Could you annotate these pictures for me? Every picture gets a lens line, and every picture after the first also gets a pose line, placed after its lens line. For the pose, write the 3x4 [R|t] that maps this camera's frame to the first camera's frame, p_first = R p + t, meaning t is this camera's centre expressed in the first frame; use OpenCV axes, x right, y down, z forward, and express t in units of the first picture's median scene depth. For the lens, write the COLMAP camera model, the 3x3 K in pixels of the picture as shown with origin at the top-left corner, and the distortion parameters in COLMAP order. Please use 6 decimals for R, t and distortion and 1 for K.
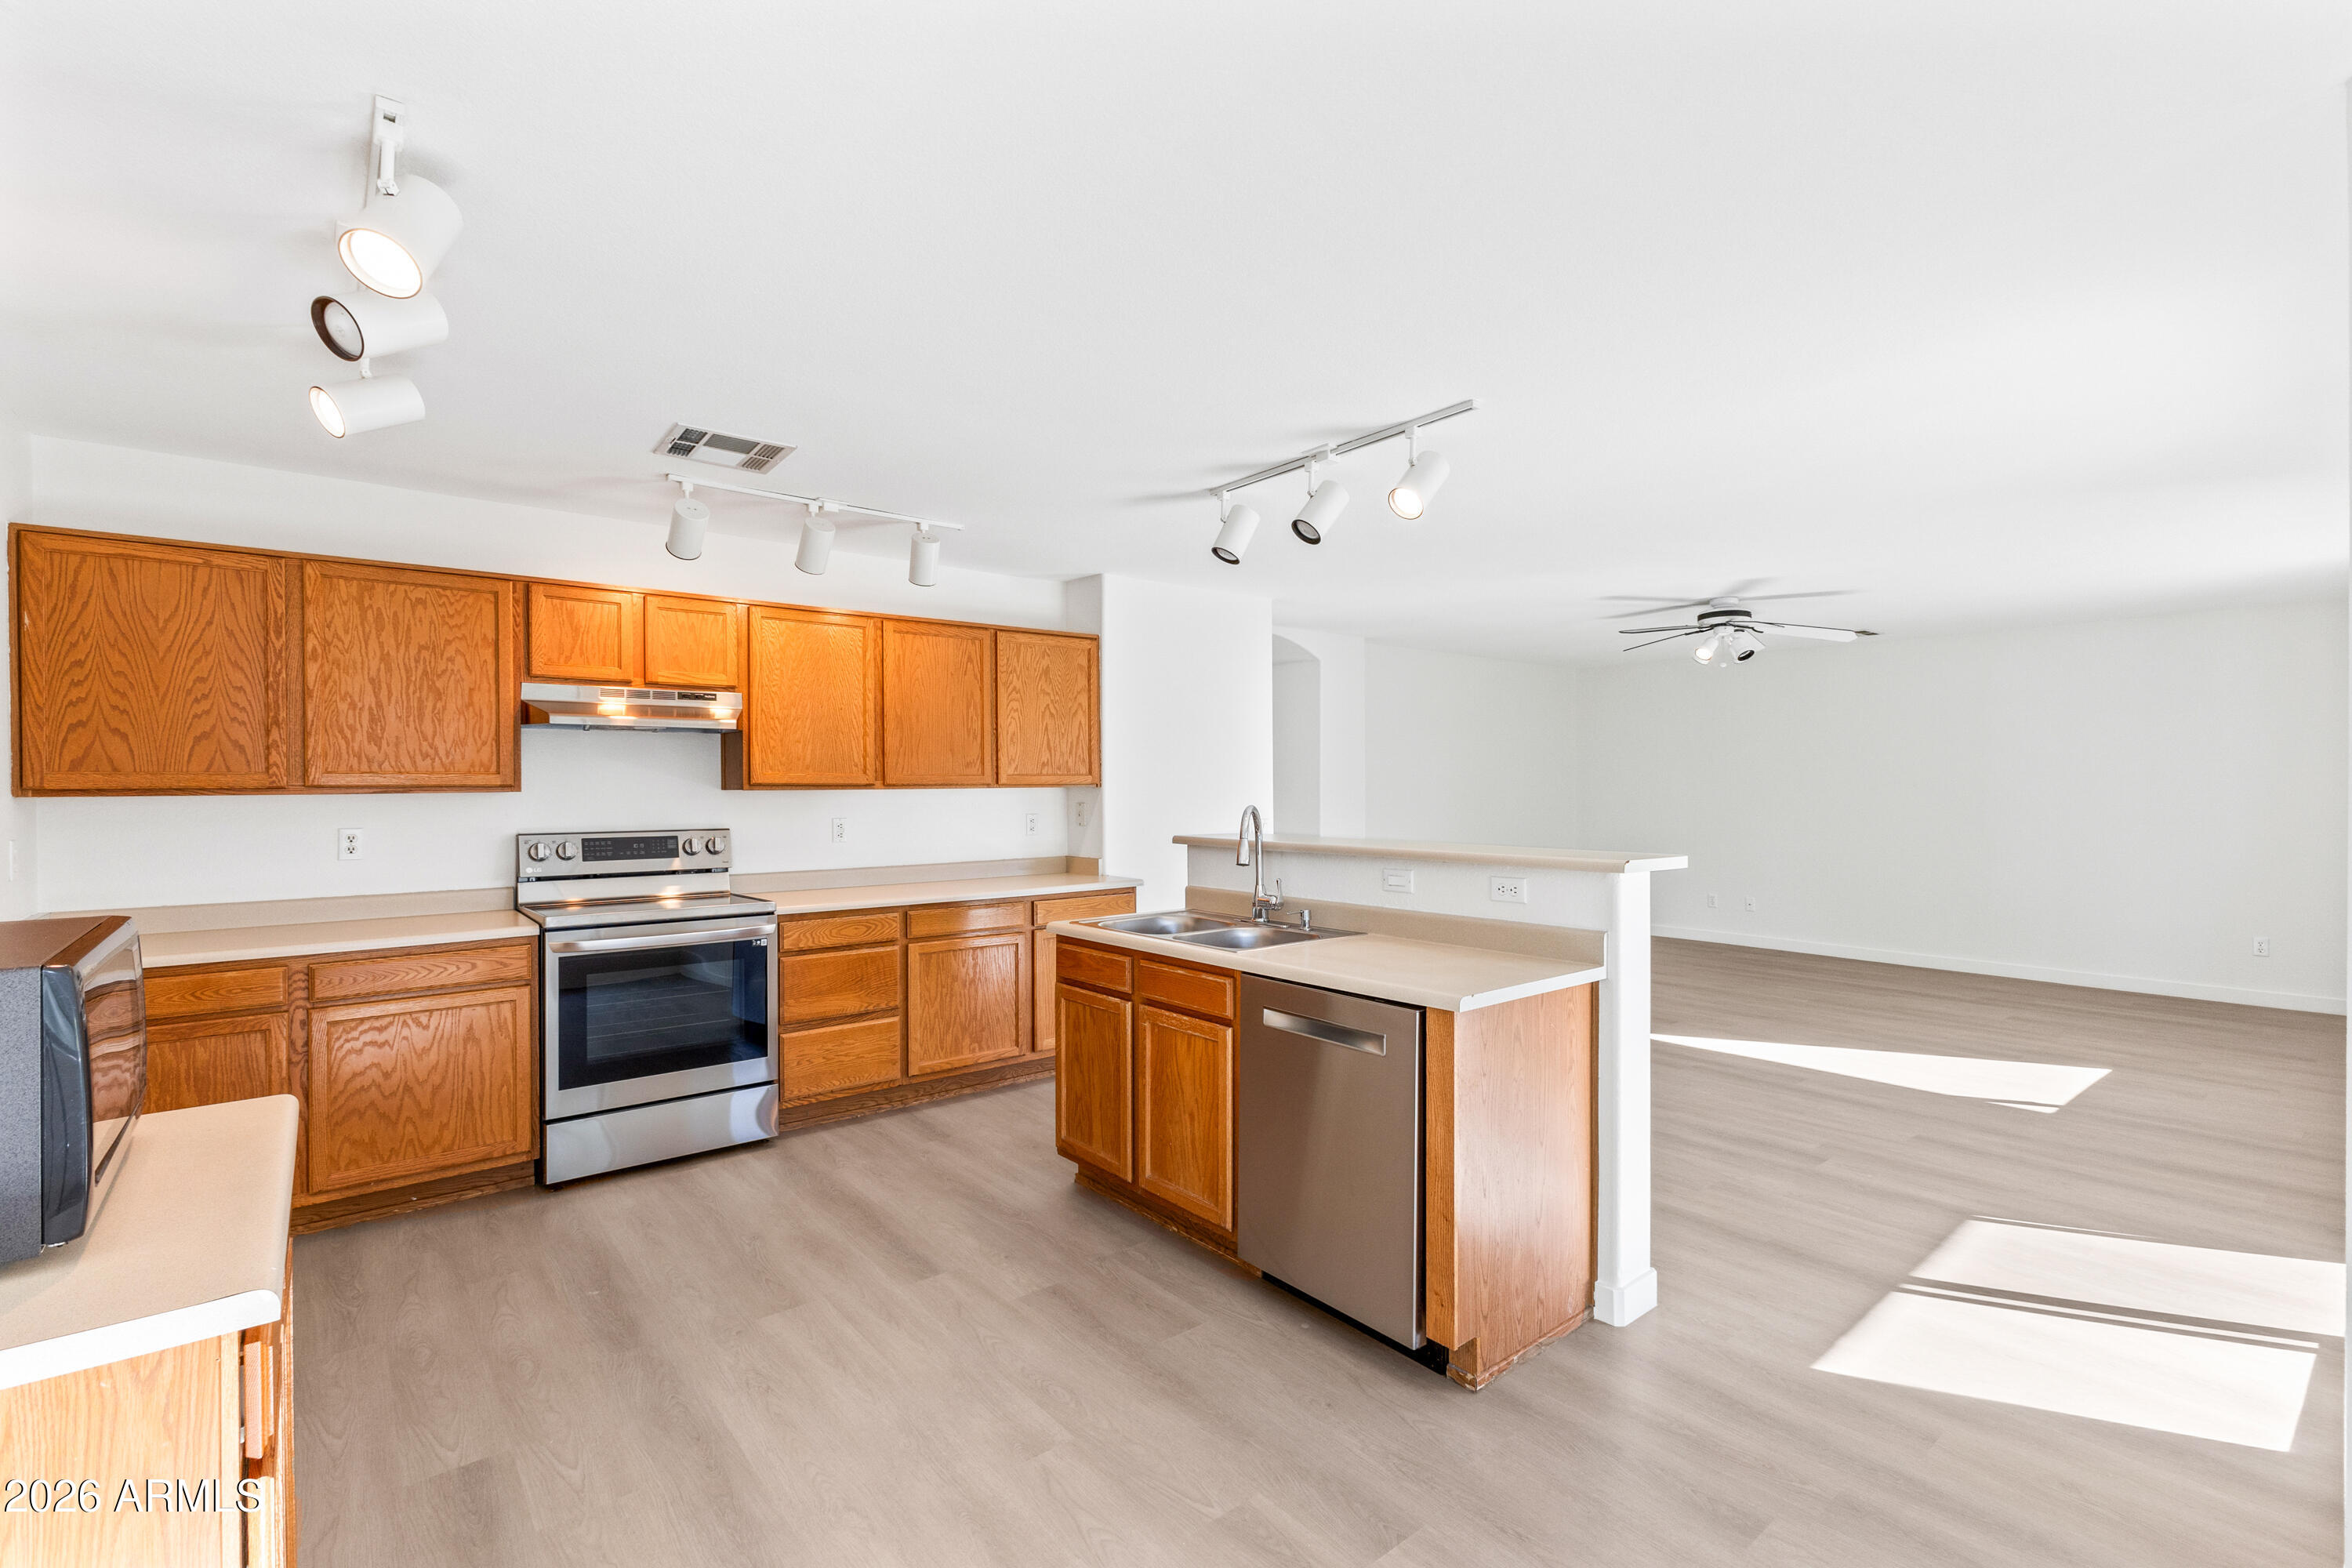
lens RADIAL K [[1051.4, 0, 1176.0], [0, 1051.4, 784.0], [0, 0, 1]] dist [0.000861, 0.000404]
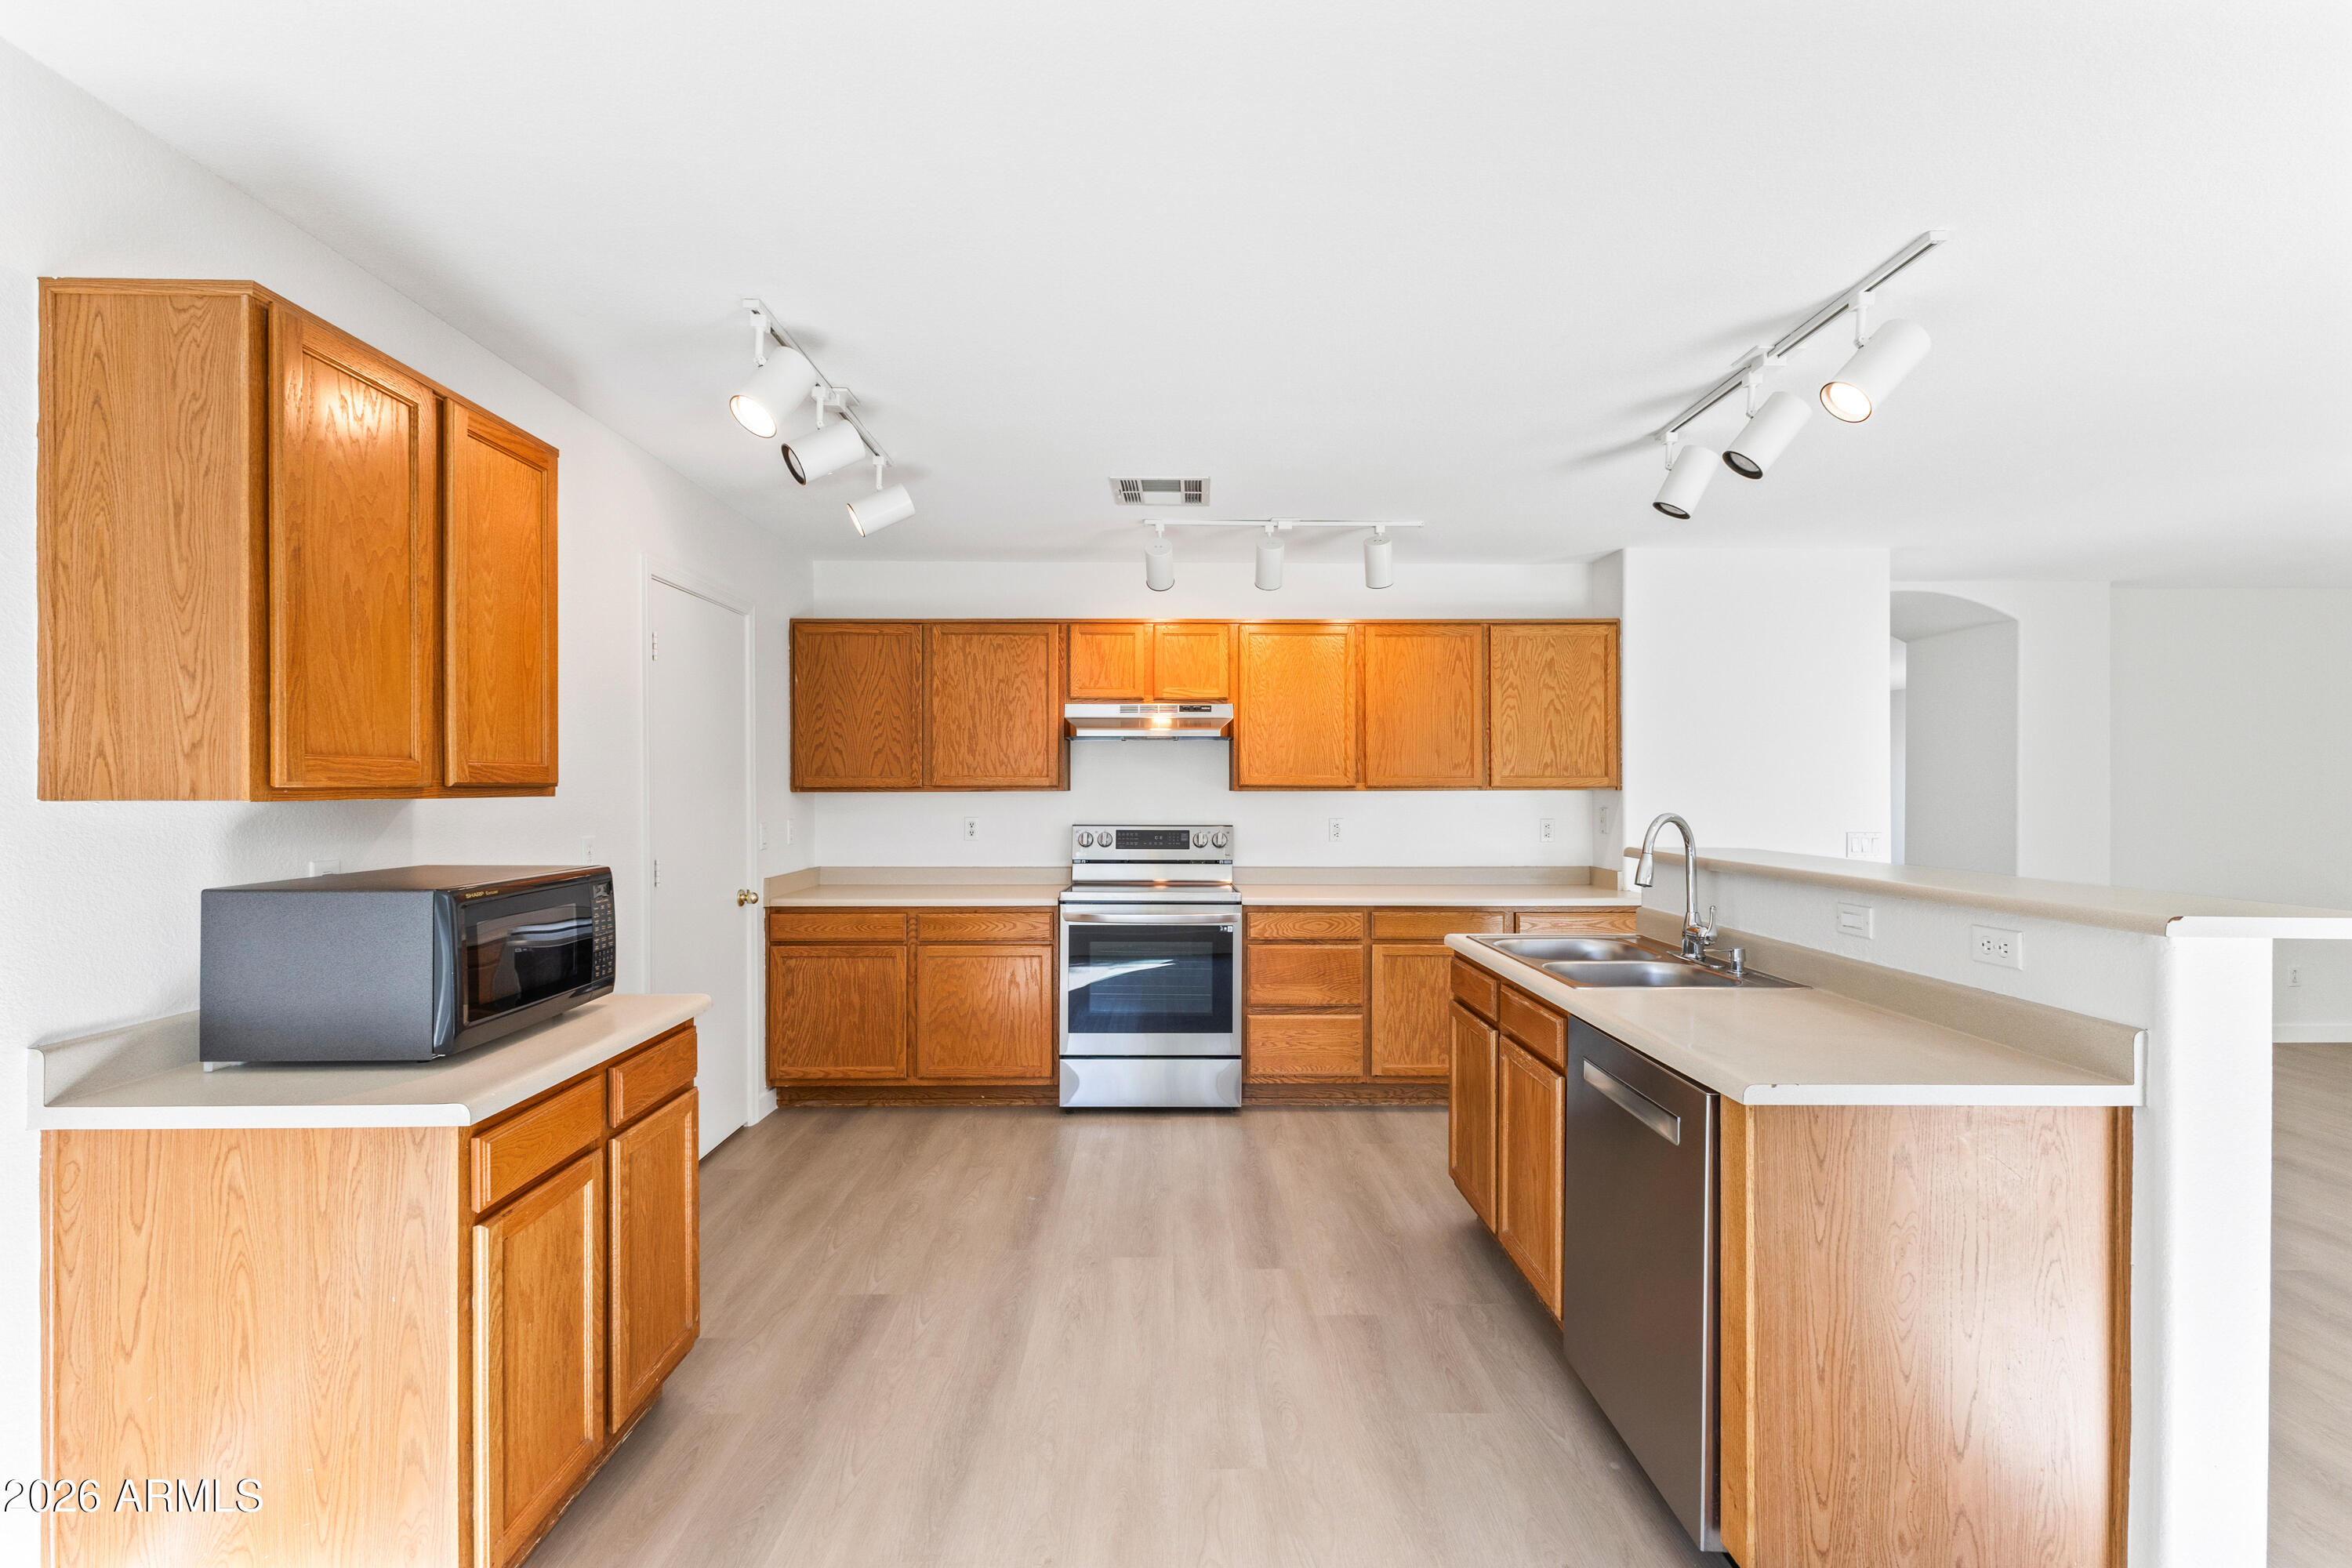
lens RADIAL K [[1028.5, 0, 1170.1], [0, 1028.5, 782.8], [0, 0, 1]] dist [-0.001043, 0.000379]
pose [[0.777343, 0.001513, -0.629075, 0.248178], [-0.003785, 0.999990, -0.002272, 0.000018], [0.629066, 0.004148, 0.777341, 0.125920]]
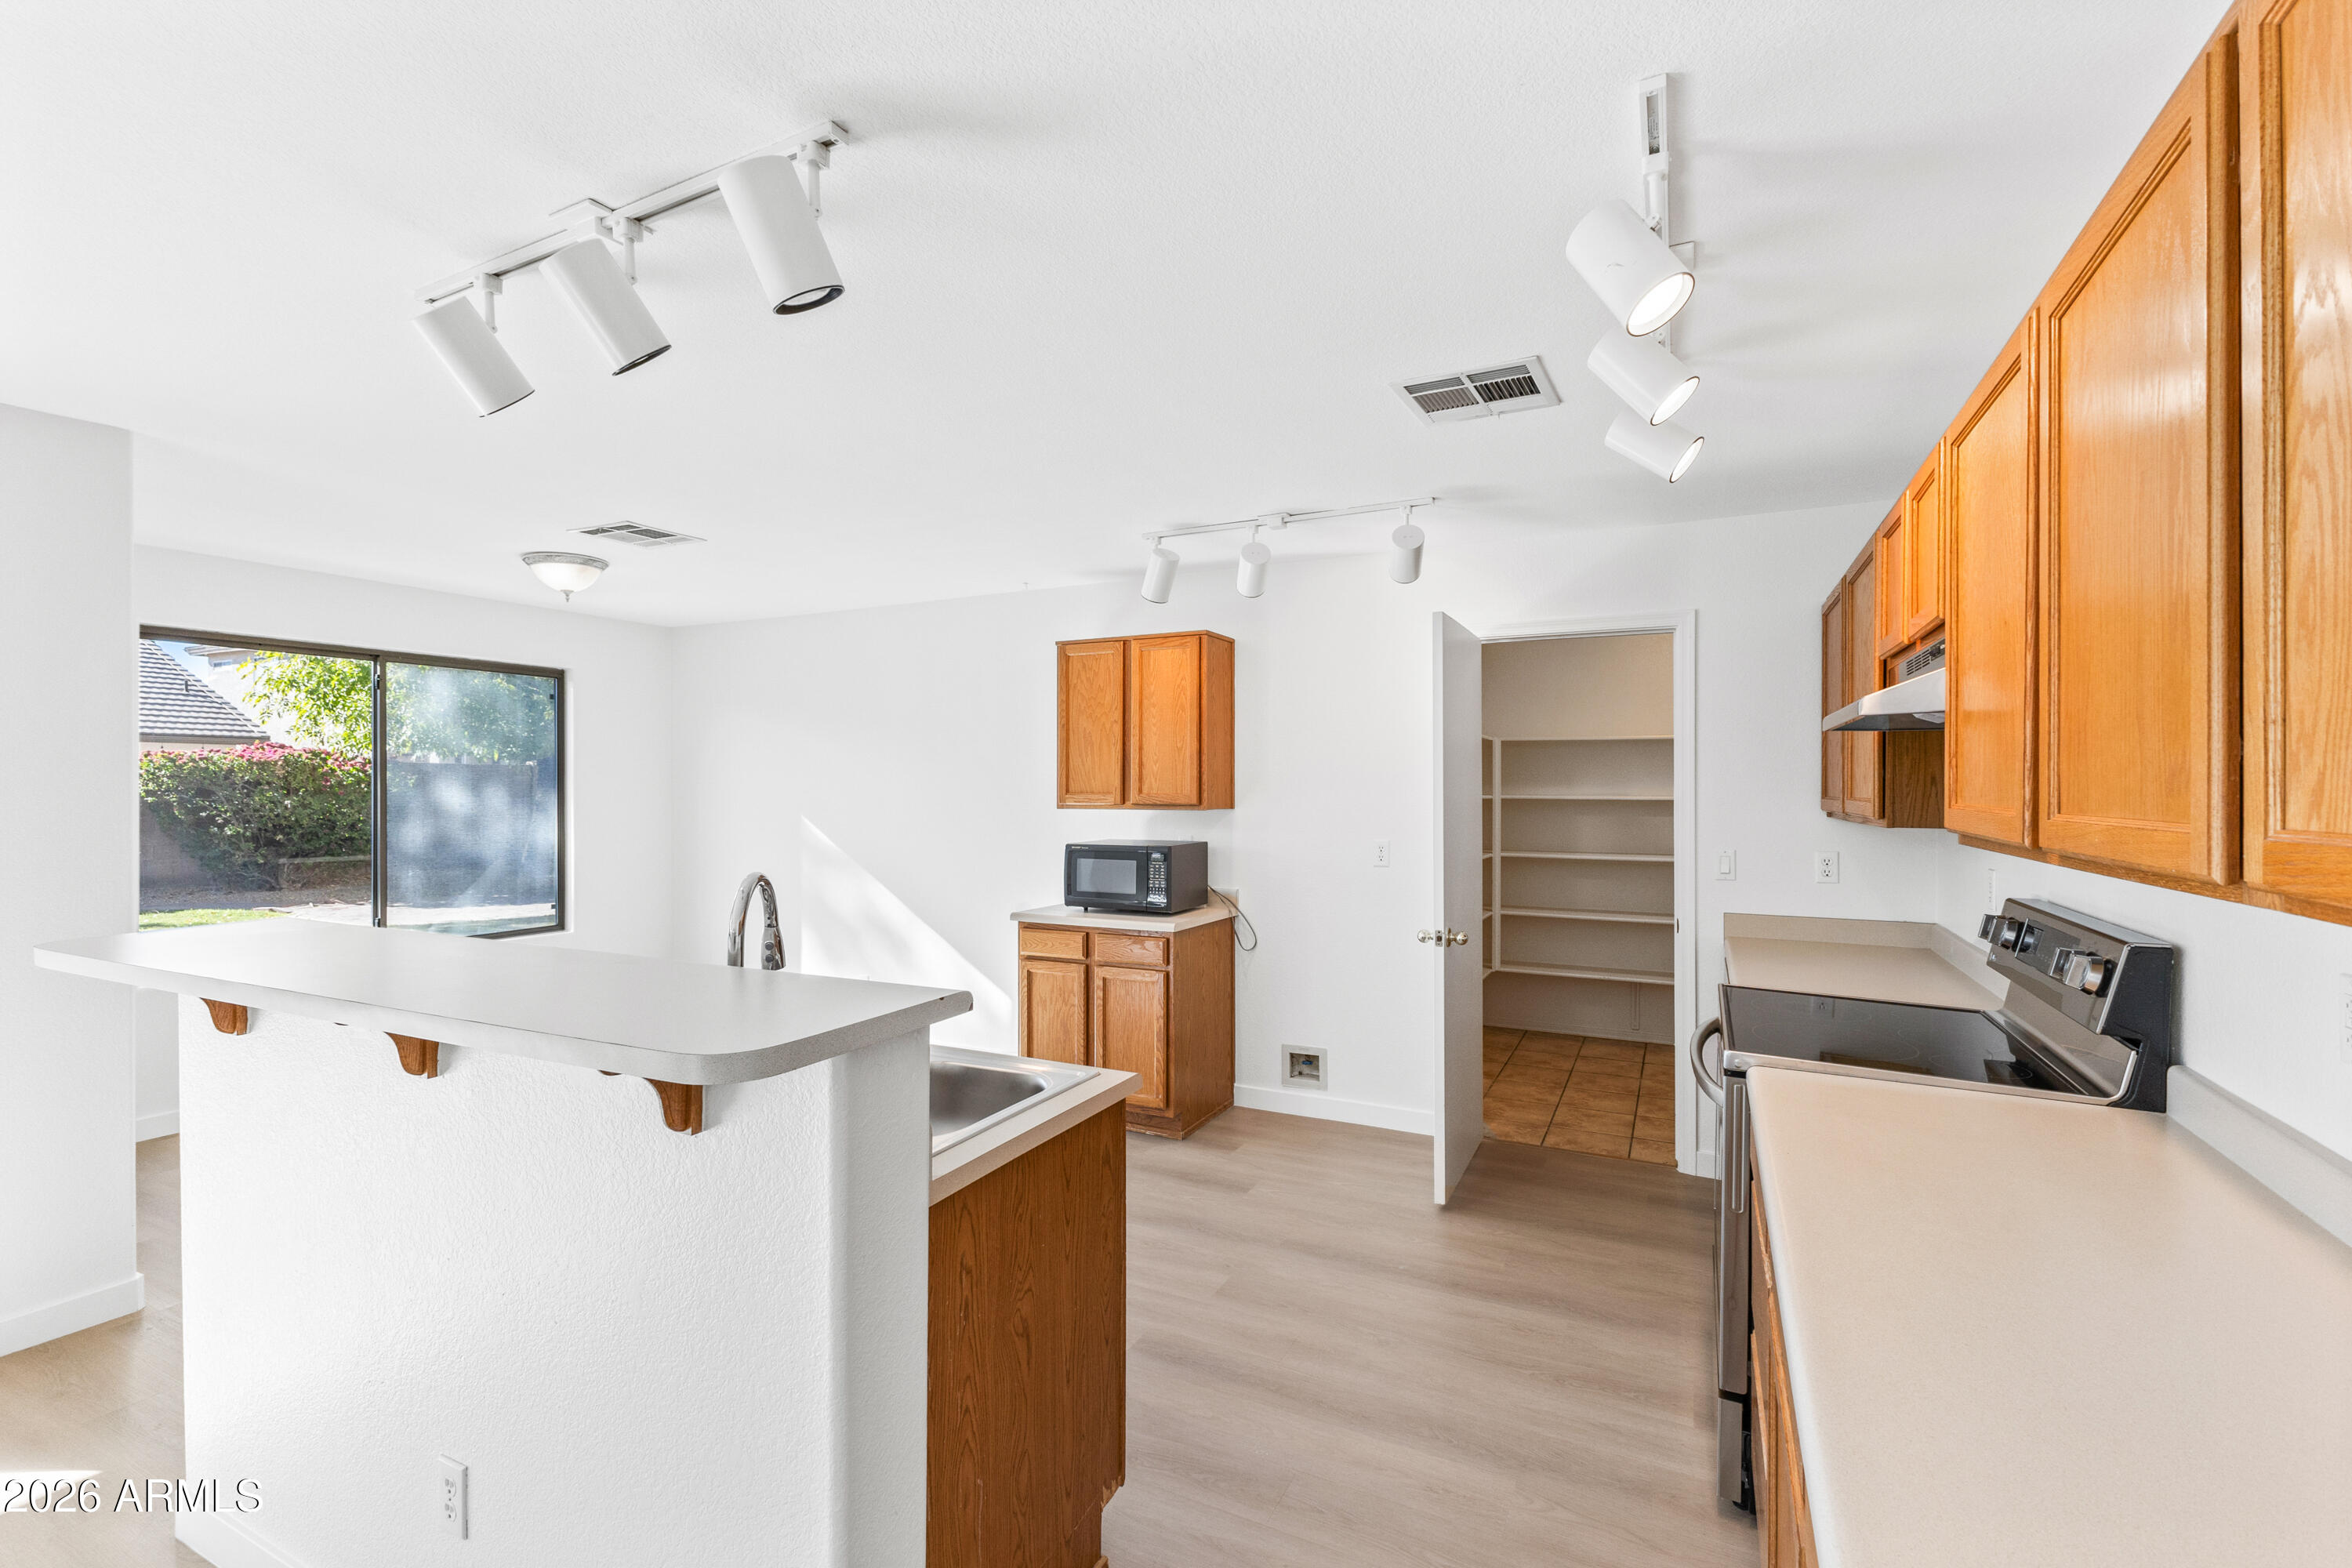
lens RADIAL K [[1028.5, 0, 1170.1], [0, 1028.5, 782.8], [0, 0, 1]] dist [-0.001043, 0.000379]
pose [[-0.915169, -0.000559, -0.403070, 0.084607], [-0.000254, 1.000000, -0.000812, -0.022417], [0.403070, -0.000641, -0.915169, 1.413515]]
